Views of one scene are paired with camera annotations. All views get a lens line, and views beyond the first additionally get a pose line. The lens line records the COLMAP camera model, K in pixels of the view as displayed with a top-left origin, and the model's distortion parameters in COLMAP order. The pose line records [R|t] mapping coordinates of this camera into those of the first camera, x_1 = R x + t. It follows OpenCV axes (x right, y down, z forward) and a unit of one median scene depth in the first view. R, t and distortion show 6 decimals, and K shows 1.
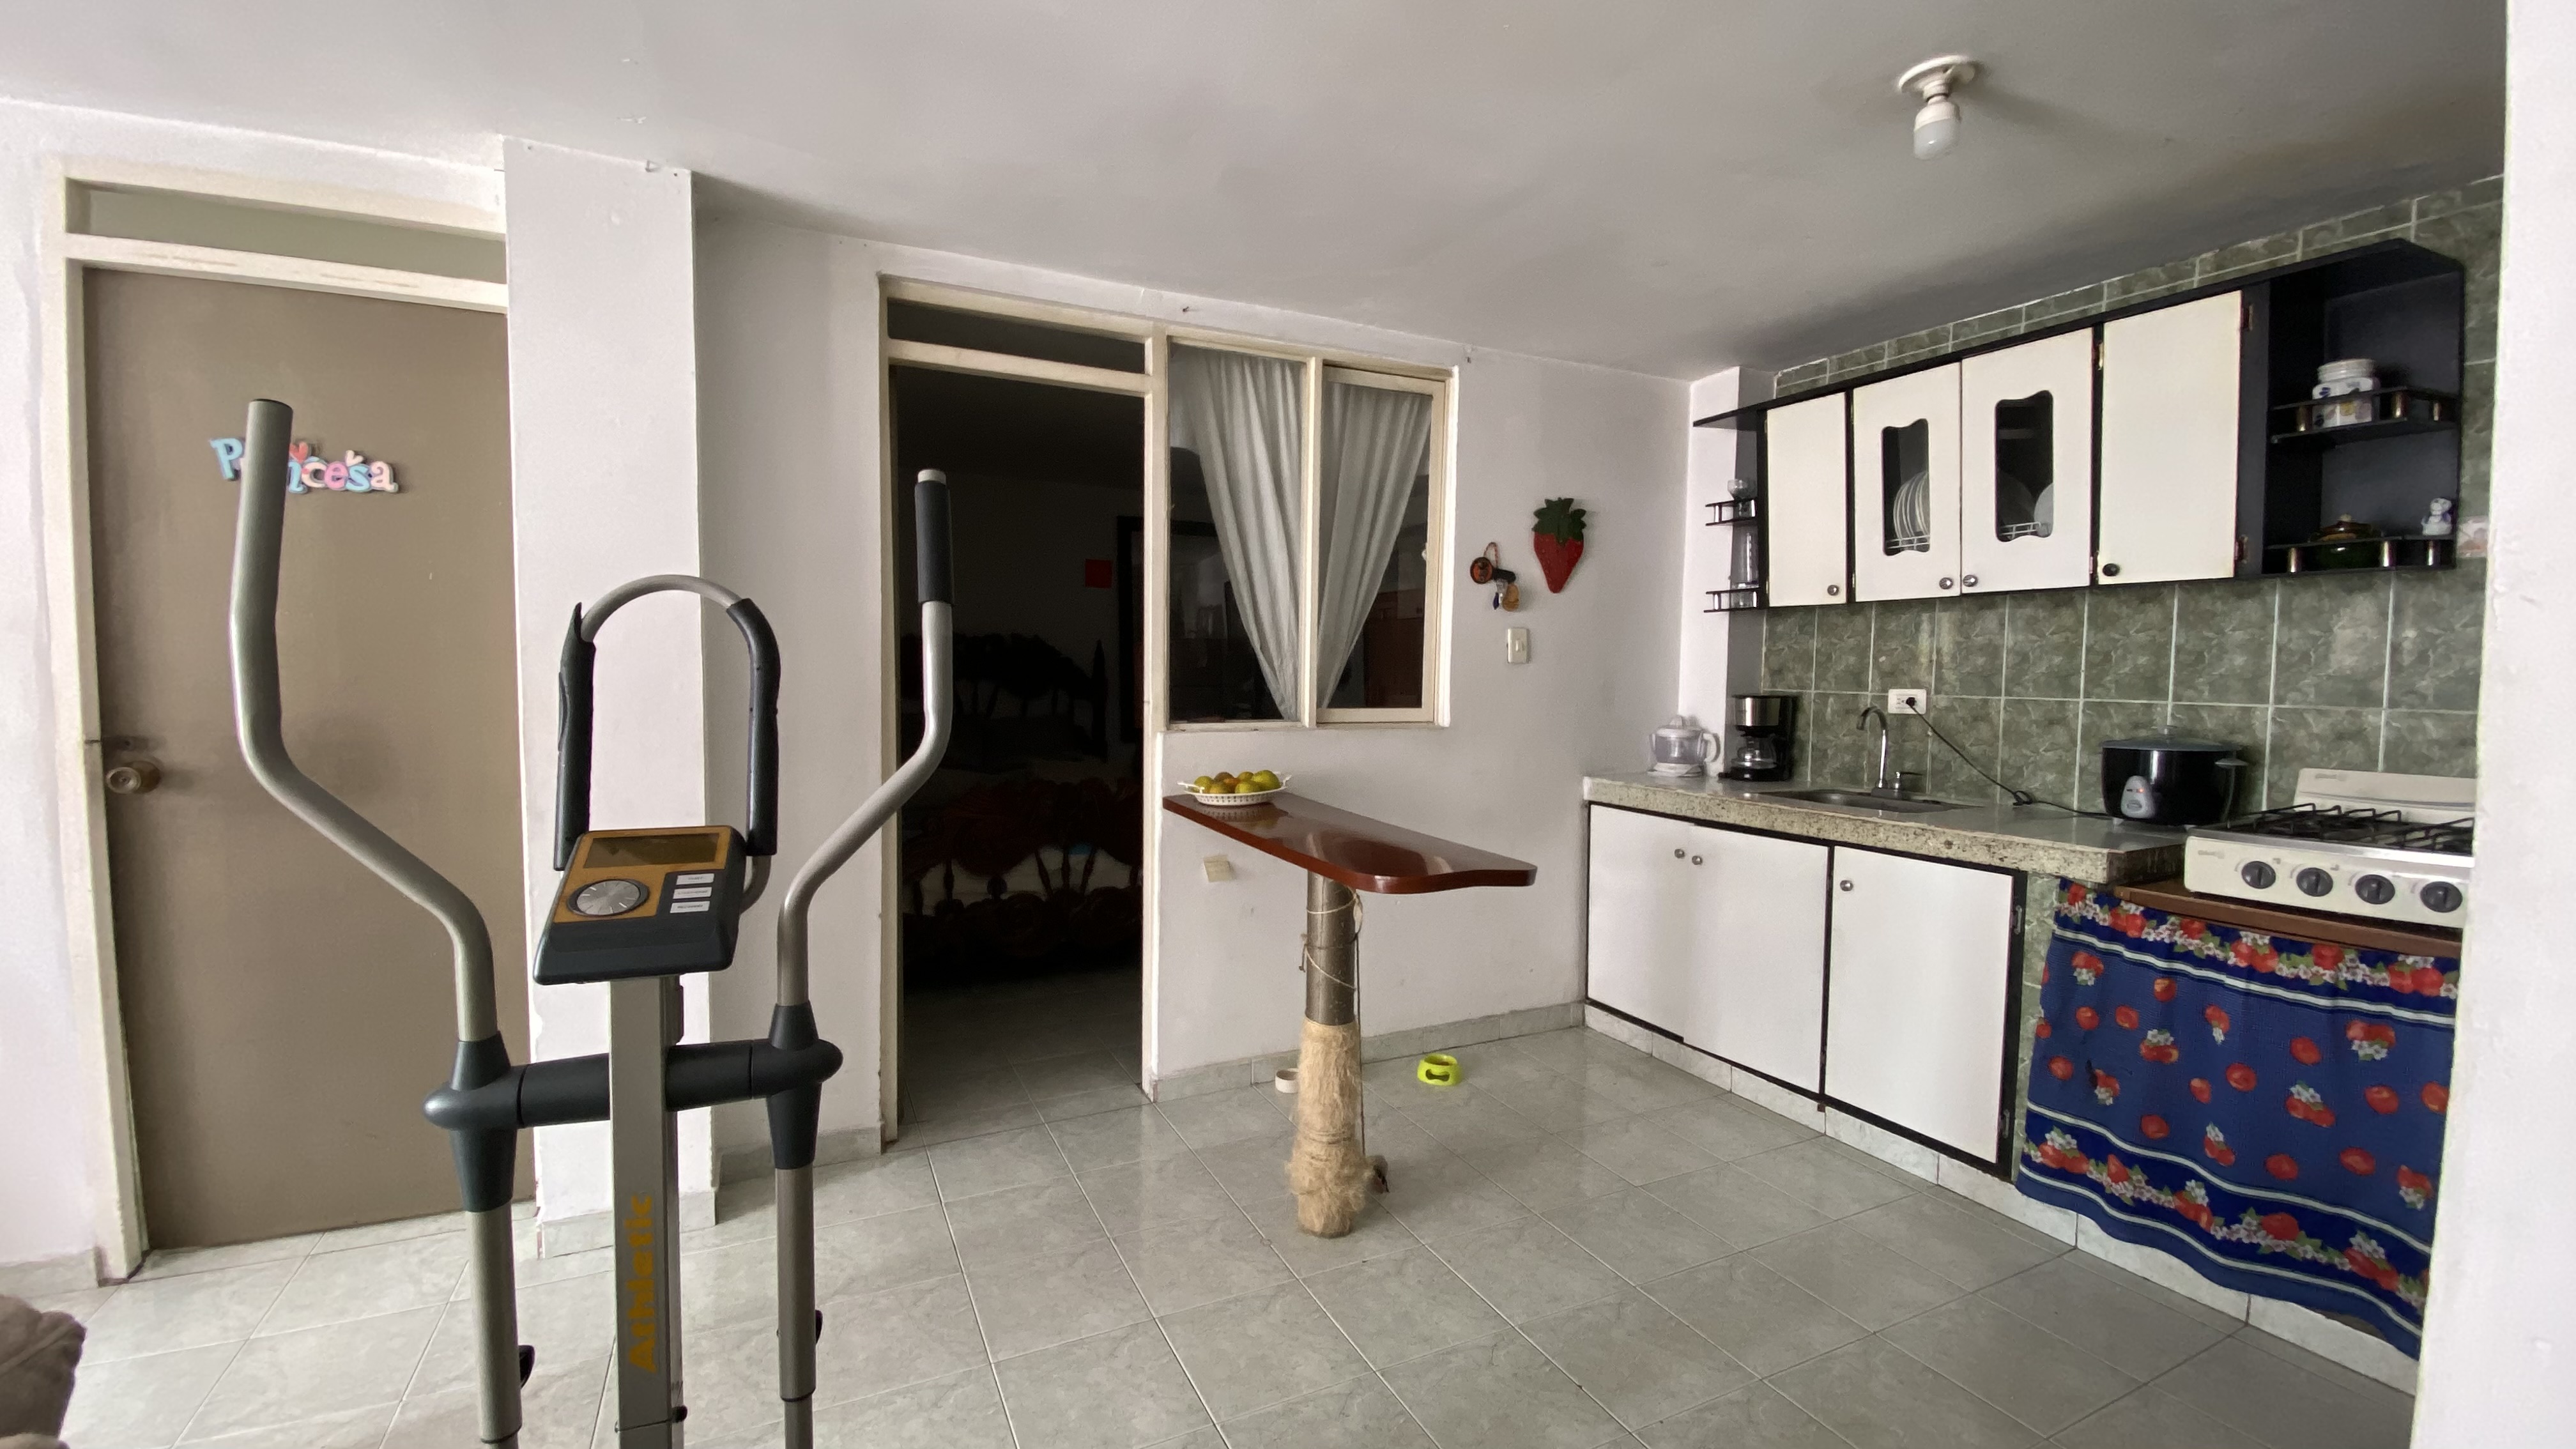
lens RADIAL K [[1041.7, 0, 1289.5], [0, 1041.7, 718.9], [0, 0, 1]] dist [-0.014180, -0.003694]
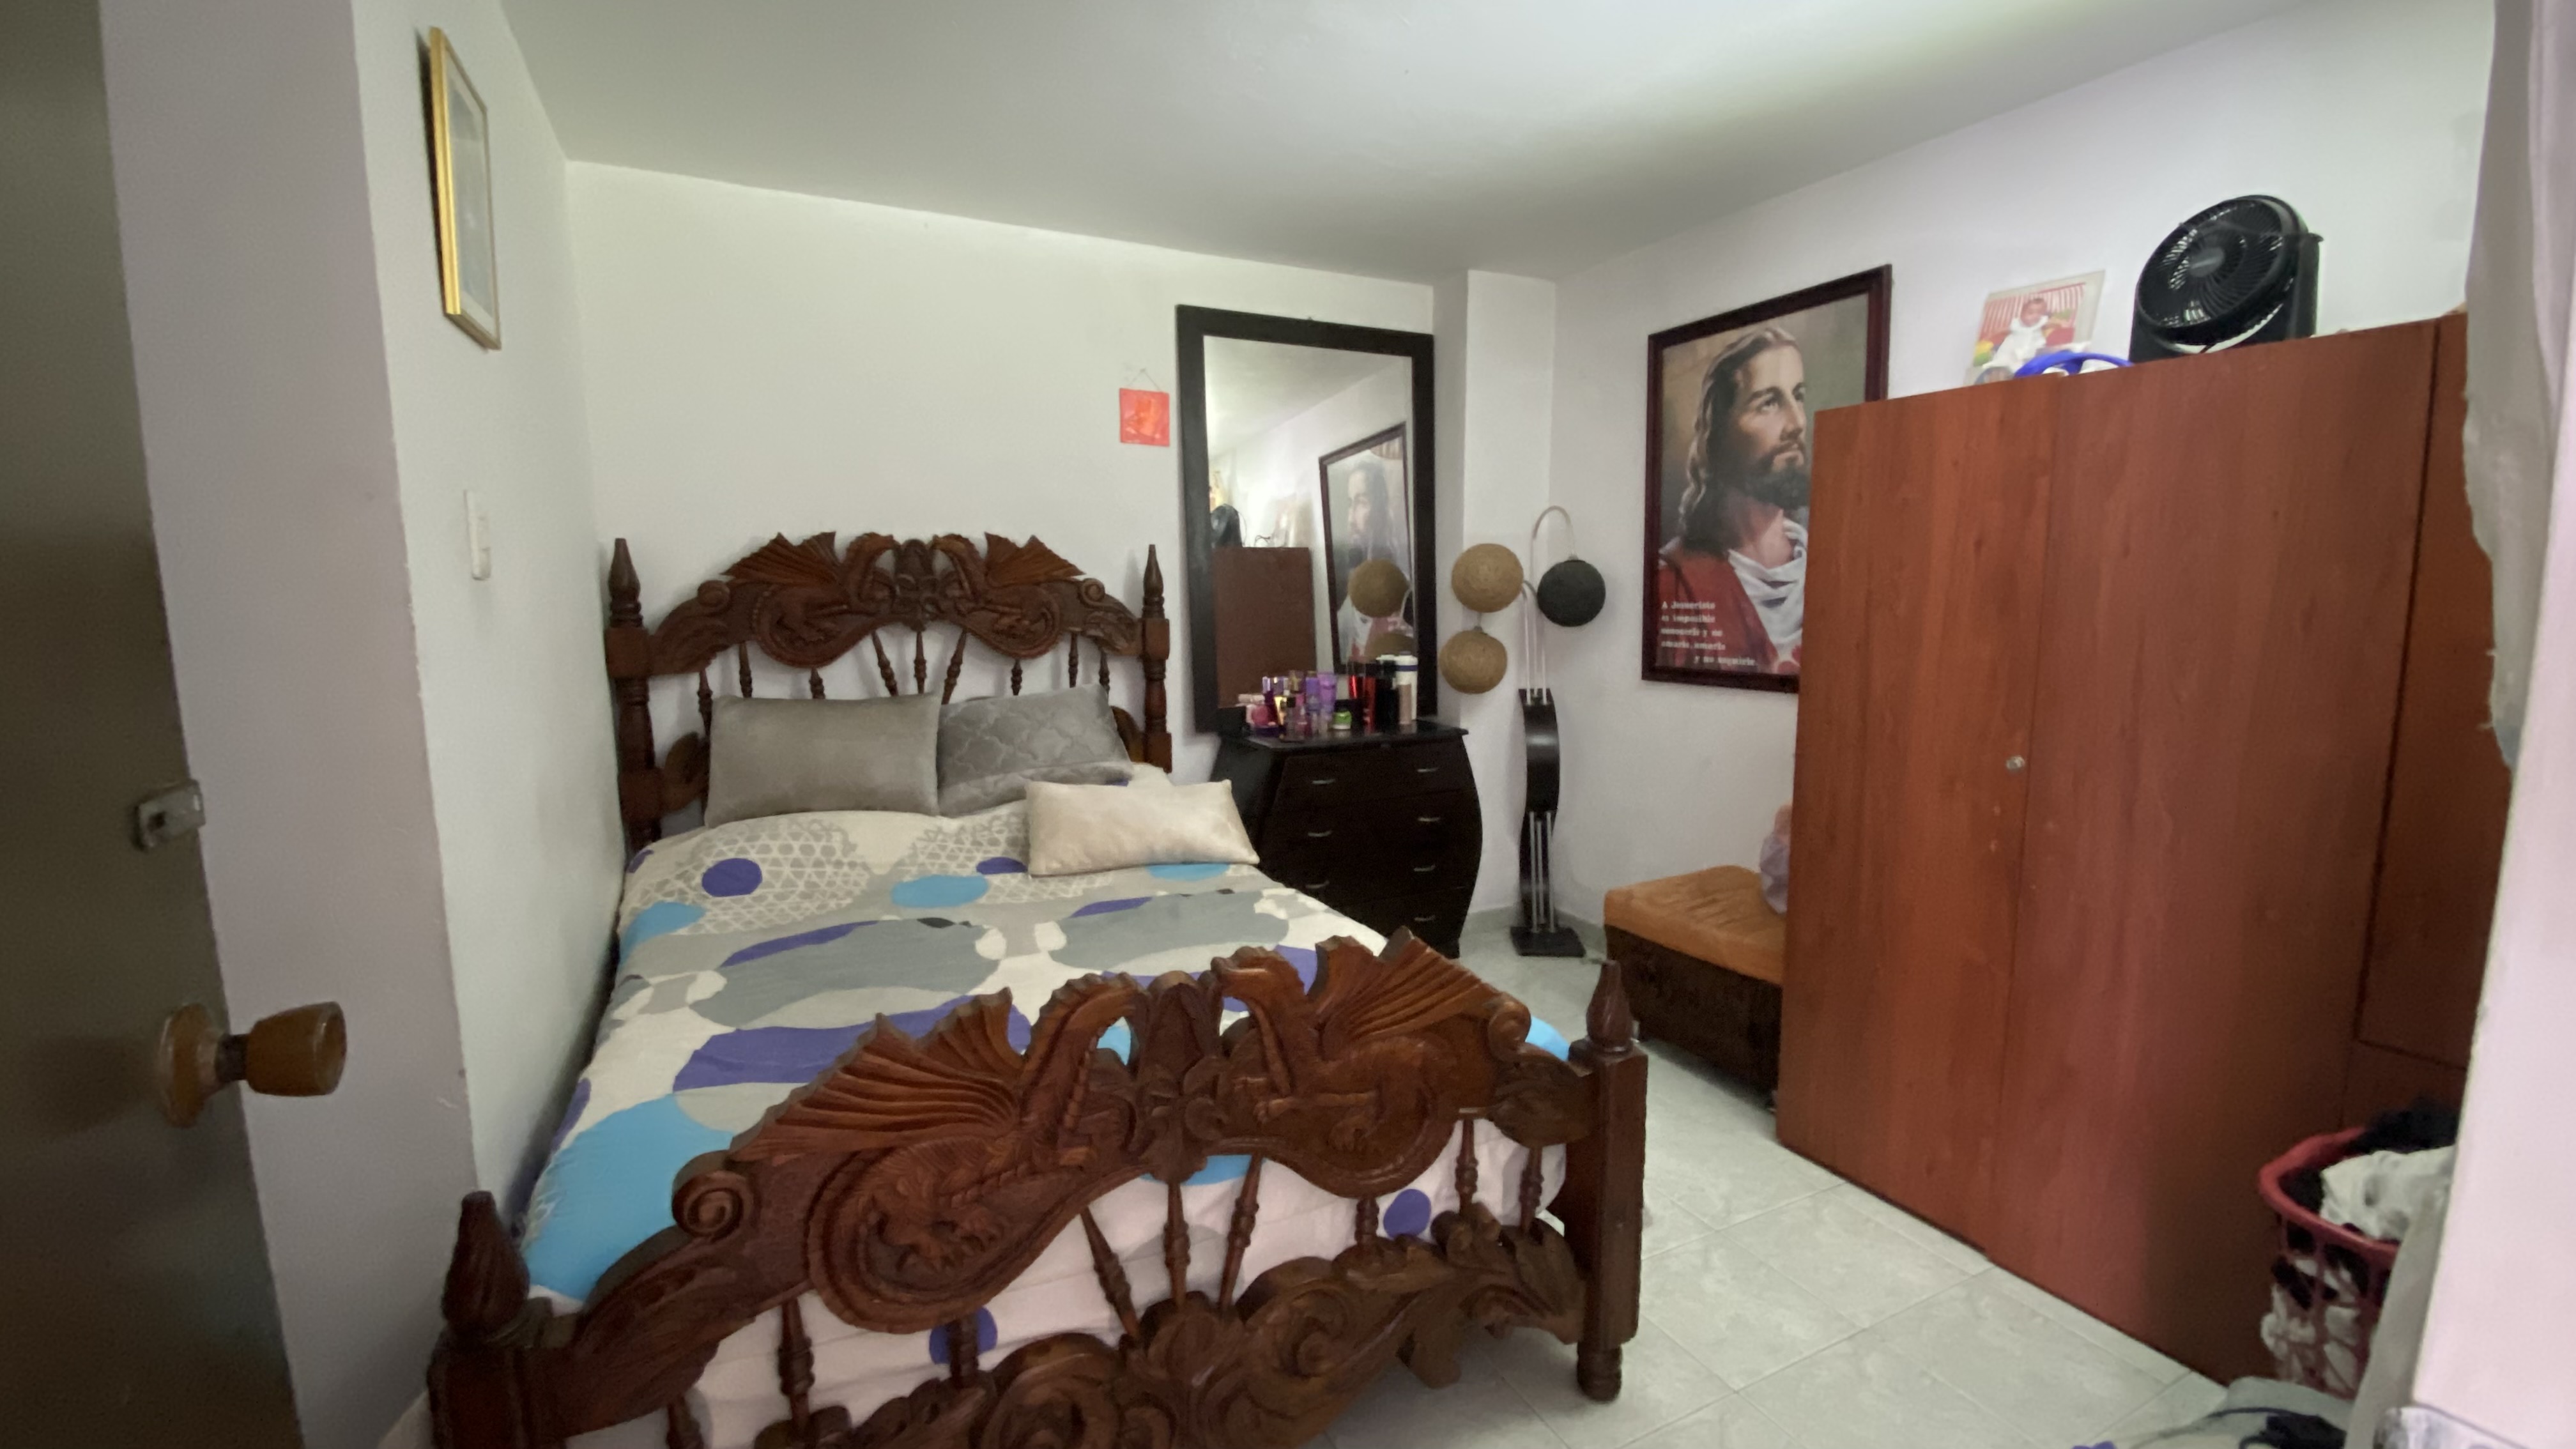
lens RADIAL K [[1041.7, 0, 1283.5], [0, 1041.7, 716.1], [0, 0, 1]] dist [-0.014180, -0.003694]
pose [[0.999891, -0.010147, 0.010701, -0.183797], [0.009366, 0.997455, 0.070679, -0.040360], [-0.011391, -0.070571, 0.997442, 0.692542]]
